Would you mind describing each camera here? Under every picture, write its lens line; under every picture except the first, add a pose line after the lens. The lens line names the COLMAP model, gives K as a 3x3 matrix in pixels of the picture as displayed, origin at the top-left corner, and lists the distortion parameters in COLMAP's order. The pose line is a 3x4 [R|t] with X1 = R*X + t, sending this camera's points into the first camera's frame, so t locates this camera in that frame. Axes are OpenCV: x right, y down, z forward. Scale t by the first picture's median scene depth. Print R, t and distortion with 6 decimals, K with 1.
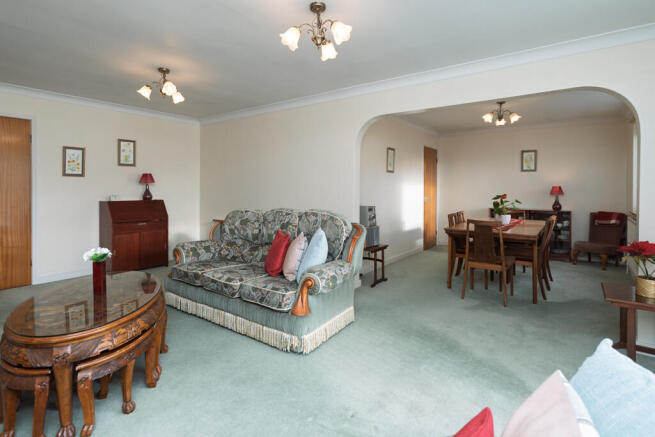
lens RADIAL K [[332.2, 0, 327.1], [0, 332.2, 188.3], [0, 0, 1]] dist [-0.003489, 0.000296]
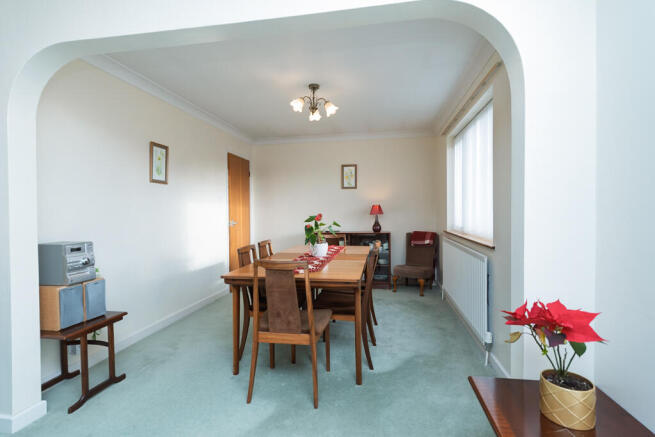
lens RADIAL K [[332.2, 0, 326.9], [0, 332.2, 219.0], [0, 0, 1]] dist [-0.003489, 0.000296]
pose [[0.889020, -0.024465, 0.457215, 0.219146], [0.015663, 0.999612, 0.023034, 0.011894], [-0.457601, -0.013316, 0.889058, 0.353968]]
